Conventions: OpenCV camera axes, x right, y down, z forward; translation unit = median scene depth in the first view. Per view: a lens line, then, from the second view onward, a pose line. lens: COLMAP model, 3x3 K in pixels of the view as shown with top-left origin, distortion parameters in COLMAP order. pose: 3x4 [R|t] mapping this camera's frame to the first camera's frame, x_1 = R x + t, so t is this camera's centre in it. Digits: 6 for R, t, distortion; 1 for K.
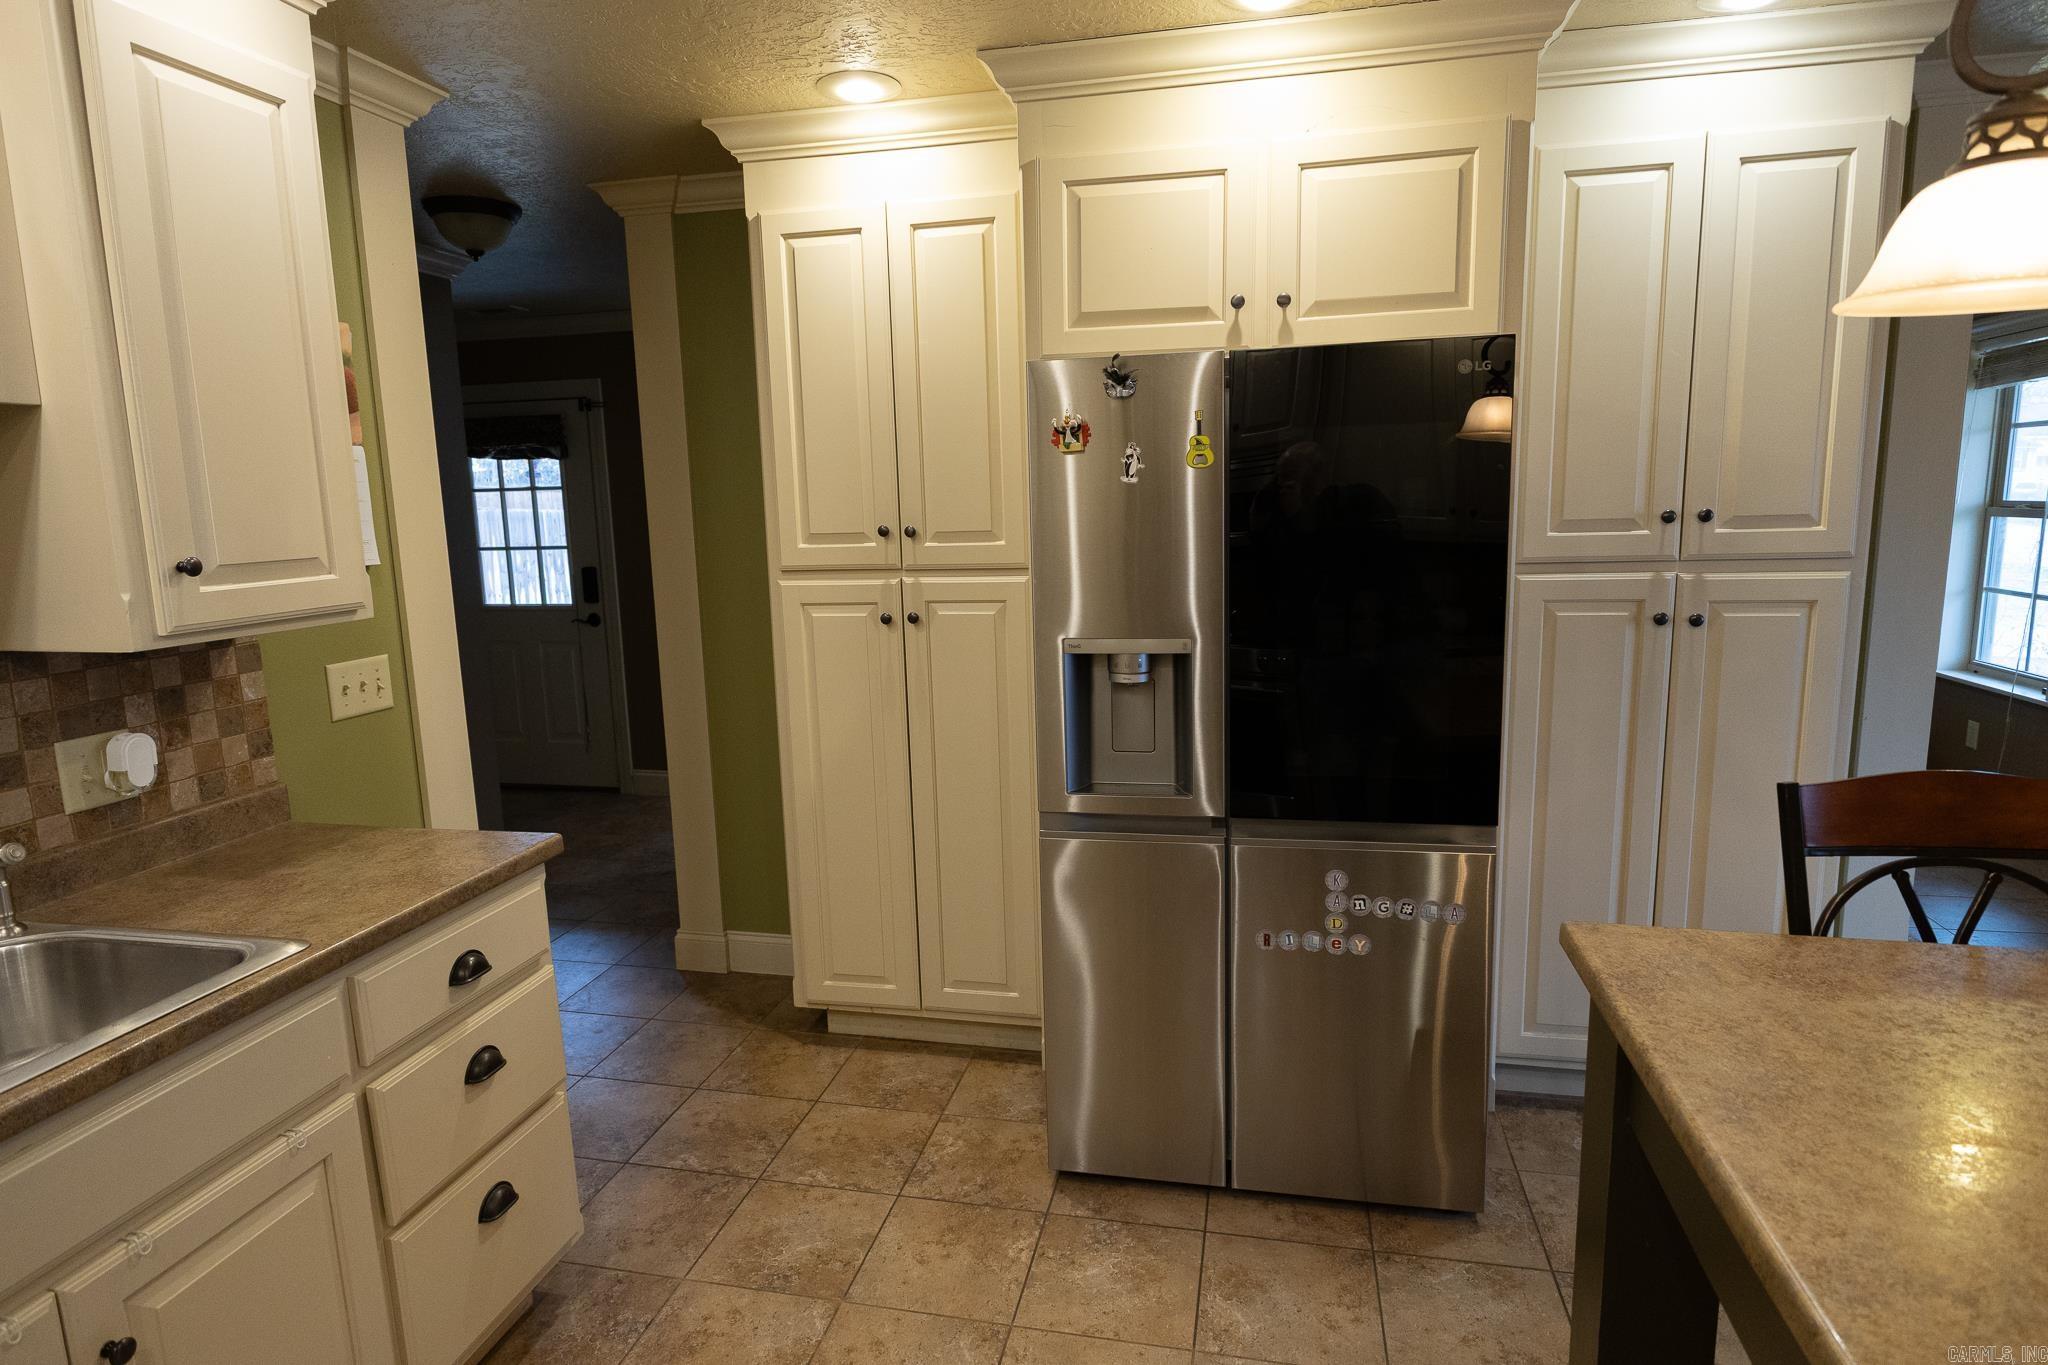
lens RADIAL K [[1092.9, 0, 1030.7], [0, 1092.9, 683.0], [0, 0, 1]] dist [-0.030286, 0.001240]
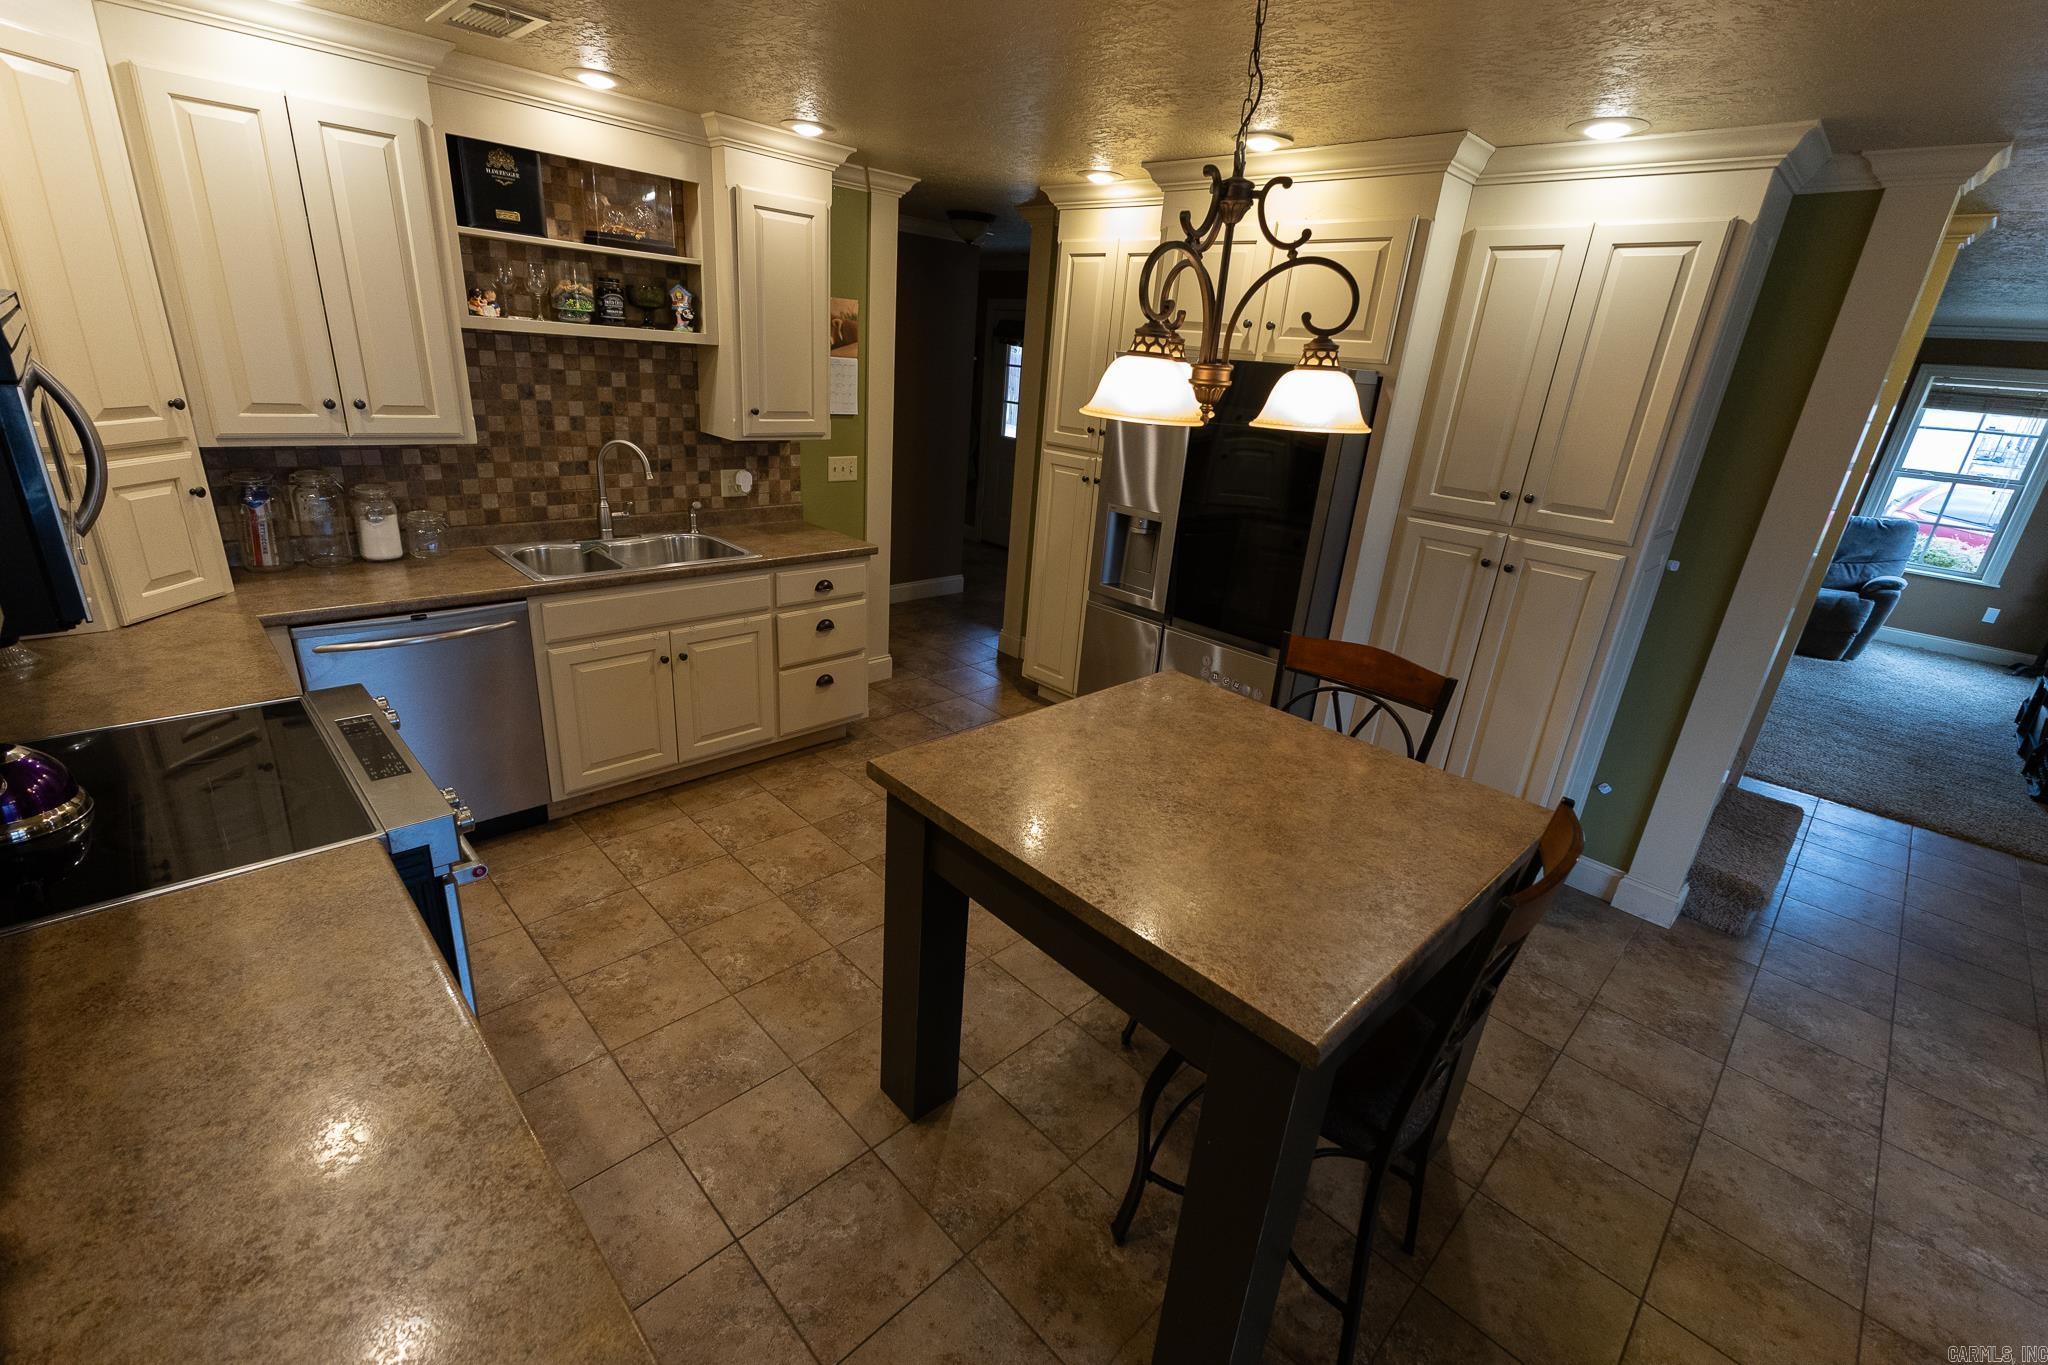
lens RADIAL K [[859.0, 0, 1033.1], [0, 859.0, 682.6], [0, 0, 1]] dist [-0.021515, -0.000350]
pose [[0.834262, 0.279137, -0.475488, 0.845060], [-0.187300, 0.954571, 0.231759, -0.072772], [0.518580, -0.104289, 0.848645, -0.444392]]
